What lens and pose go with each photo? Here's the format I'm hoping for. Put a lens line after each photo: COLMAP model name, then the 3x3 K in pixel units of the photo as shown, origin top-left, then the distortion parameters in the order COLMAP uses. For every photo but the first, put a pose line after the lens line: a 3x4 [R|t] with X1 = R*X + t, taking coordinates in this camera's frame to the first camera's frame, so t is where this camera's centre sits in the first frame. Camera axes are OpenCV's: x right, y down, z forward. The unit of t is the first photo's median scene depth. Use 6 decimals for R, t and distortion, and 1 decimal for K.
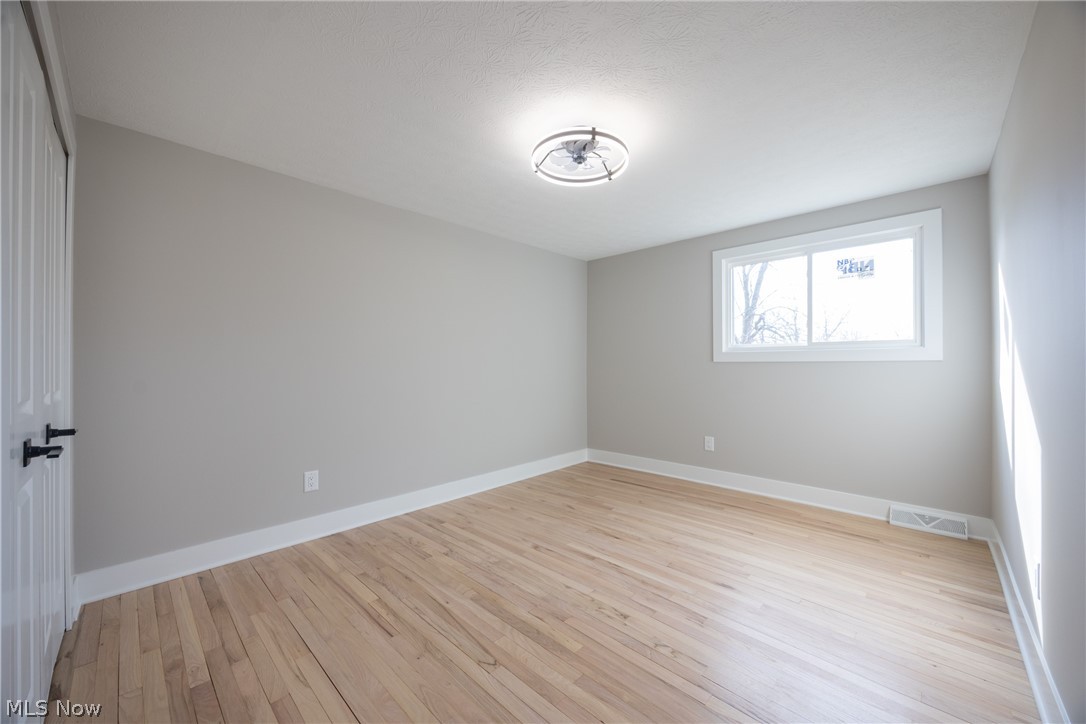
lens RADIAL K [[412.2, 0, 547.1], [0, 412.2, 362.6], [0, 0, 1]] dist [-0.001106, -0.000181]
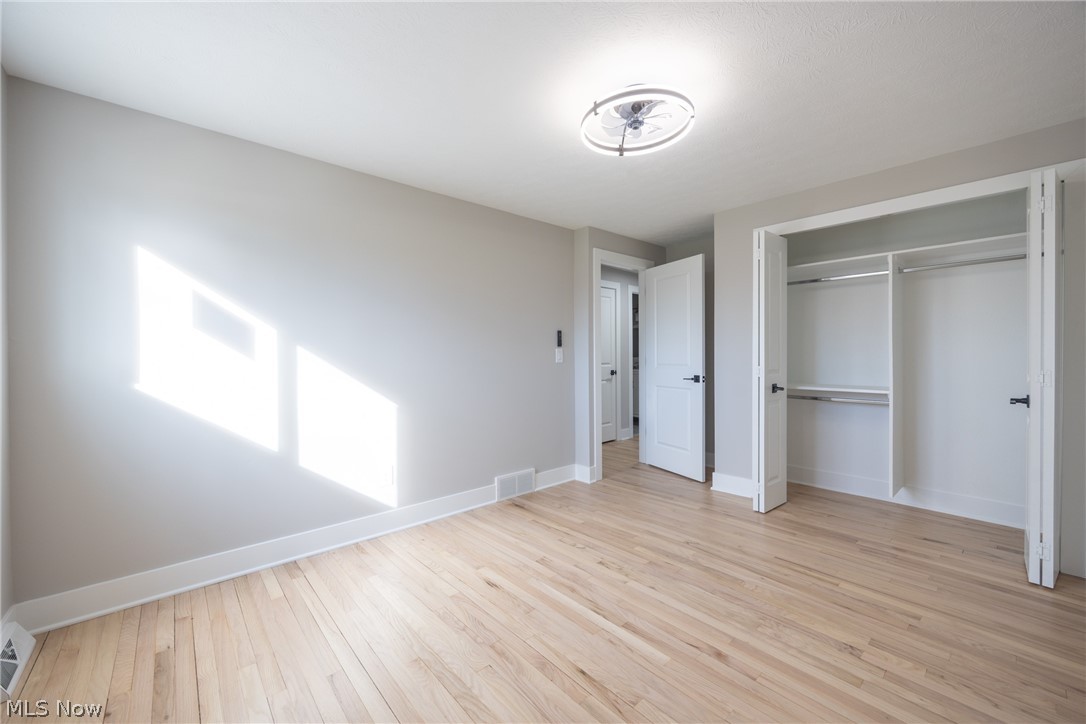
lens RADIAL K [[412.2, 0, 547.1], [0, 412.2, 362.6], [0, 0, 1]] dist [-0.001106, -0.000181]
pose [[-0.996426, 0.013692, 0.083352, 0.210382], [0.013754, 0.999905, 0.000166, 0.006042], [-0.083341, 0.001312, -0.996520, 1.987511]]
